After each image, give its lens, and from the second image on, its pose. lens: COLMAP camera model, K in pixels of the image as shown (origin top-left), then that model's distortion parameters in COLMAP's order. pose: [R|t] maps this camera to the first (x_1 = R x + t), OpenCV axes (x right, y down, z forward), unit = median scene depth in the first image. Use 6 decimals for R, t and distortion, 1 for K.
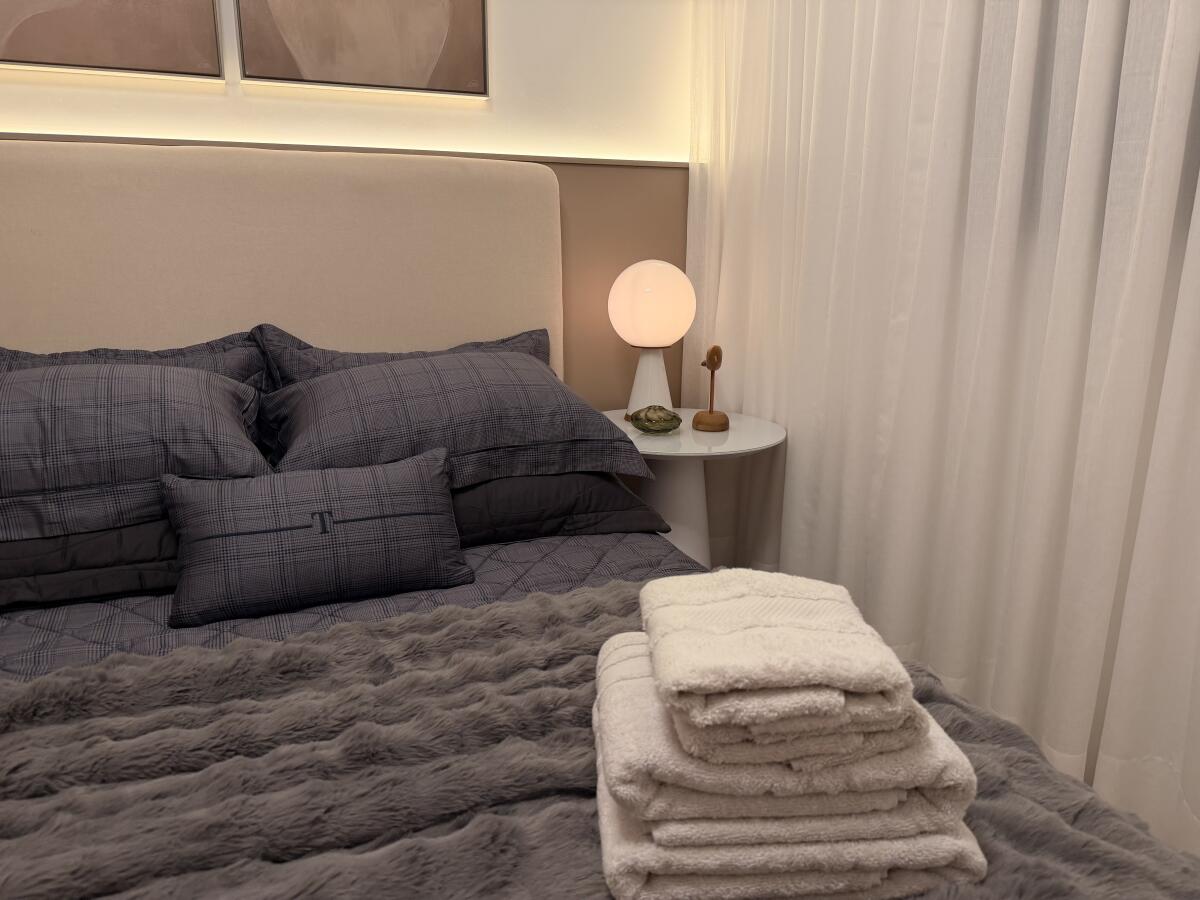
lens RADIAL K [[852.5, 0, 599.3], [0, 852.5, 456.4], [0, 0, 1]] dist [0.010226, 0.001436]
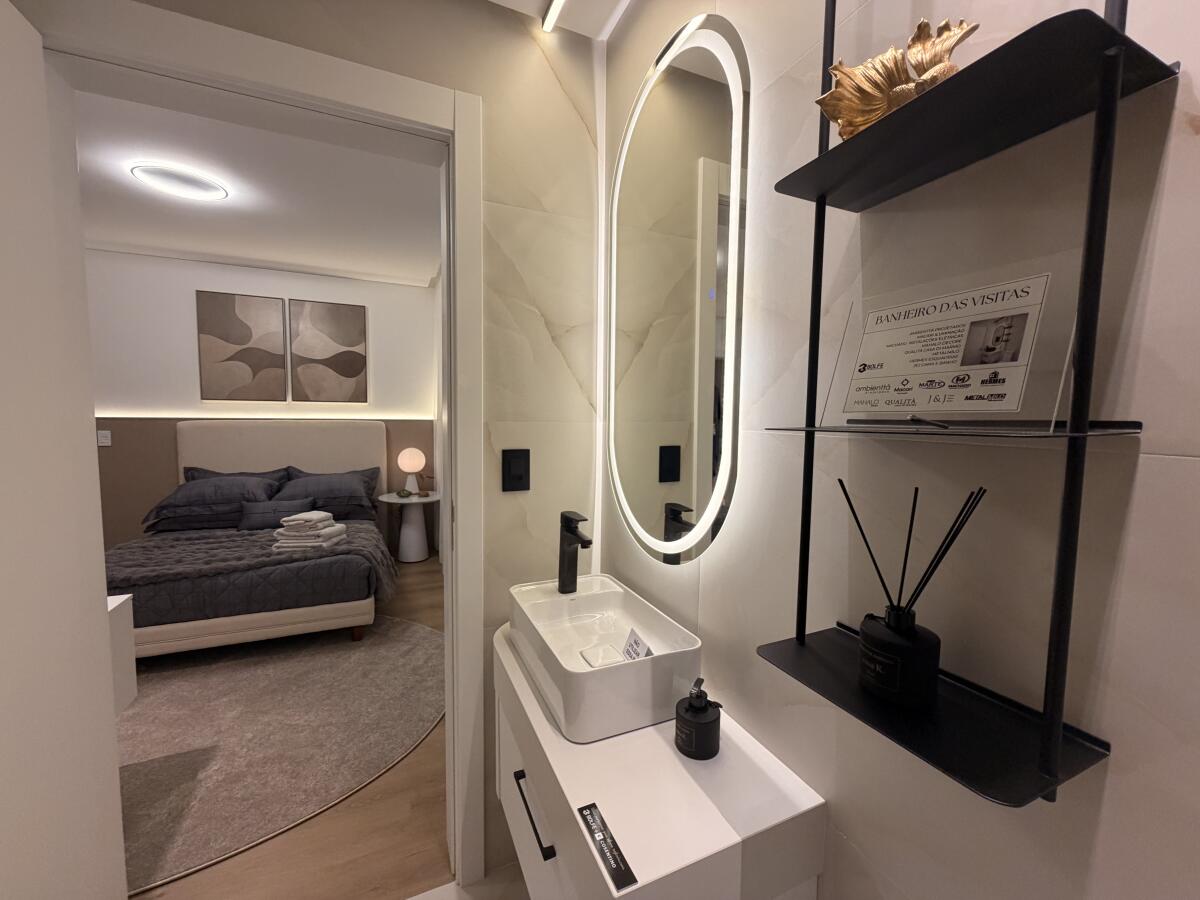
lens RADIAL K [[477.9, 0, 602.1], [0, 477.9, 446.3], [0, 0, 1]] dist [0.001315, 0.000082]
pose [[0.999521, 0.014586, 0.027303, 0.905644], [-0.009699, 0.985176, -0.171273, 0.103398], [-0.029397, 0.170926, 0.984845, -1.094450]]
